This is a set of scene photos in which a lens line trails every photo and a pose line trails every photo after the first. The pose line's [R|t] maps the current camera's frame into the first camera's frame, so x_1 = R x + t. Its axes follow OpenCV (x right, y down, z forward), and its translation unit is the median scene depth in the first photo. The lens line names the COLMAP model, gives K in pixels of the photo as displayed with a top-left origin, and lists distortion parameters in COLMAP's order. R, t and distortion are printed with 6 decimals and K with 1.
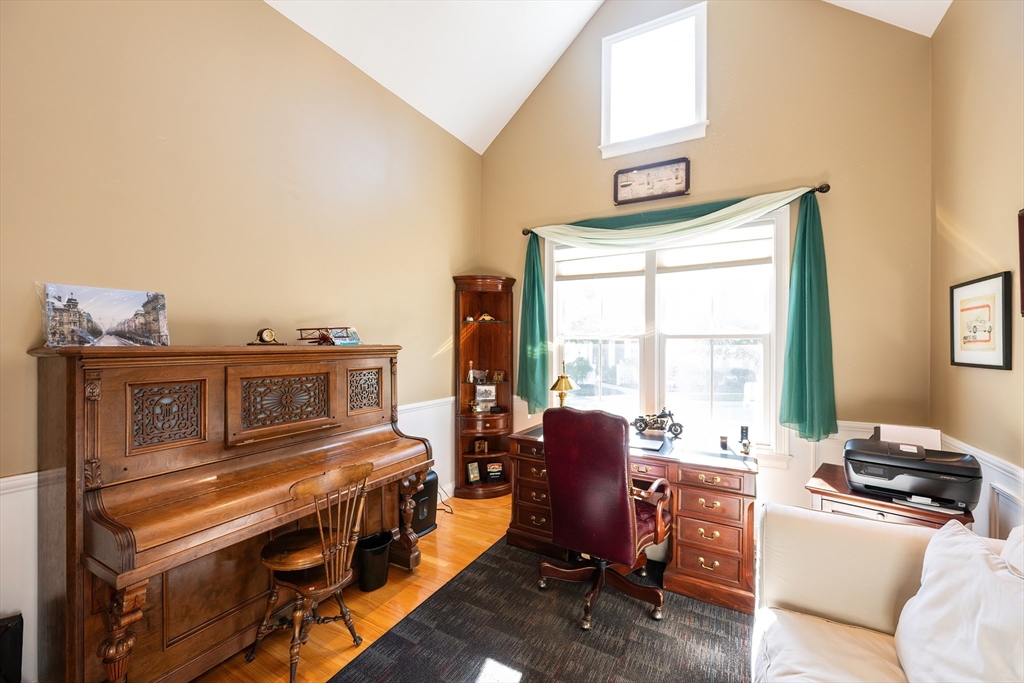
lens RADIAL K [[415.4, 0, 509.1], [0, 415.4, 337.0], [0, 0, 1]] dist [-0.000576, -0.000064]
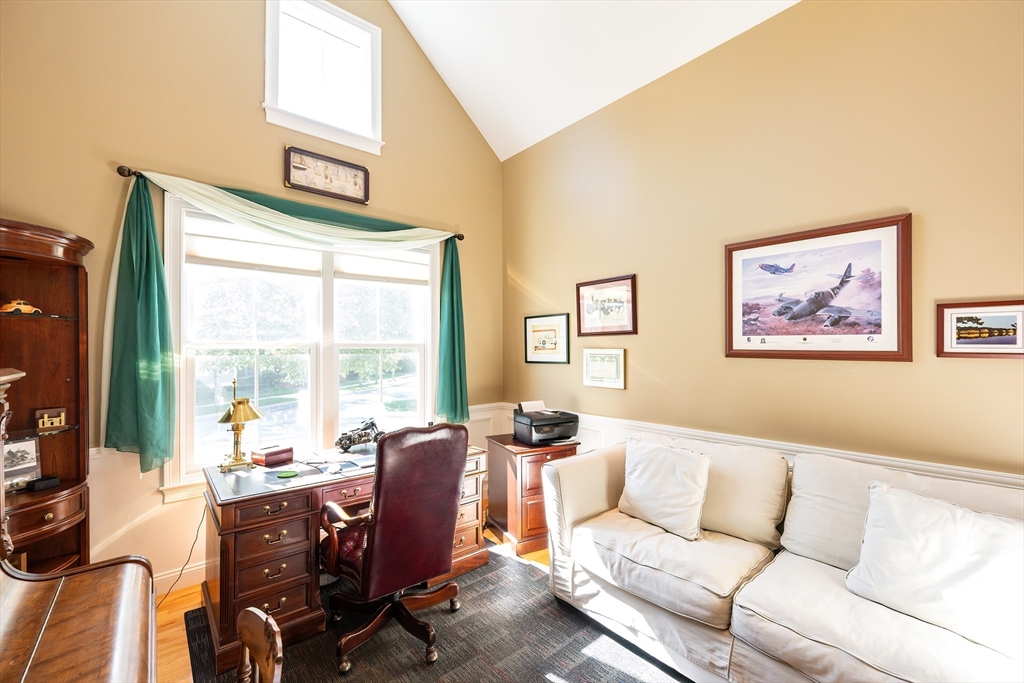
lens RADIAL K [[422.6, 0, 513.9], [0, 422.6, 337.6], [0, 0, 1]] dist [0.000986, 0.000163]
pose [[0.335303, 0.017642, 0.941945, -0.402908], [-0.004287, 0.999843, -0.017201, -0.004385], [-0.942101, 0.001729, 0.335326, 0.310727]]
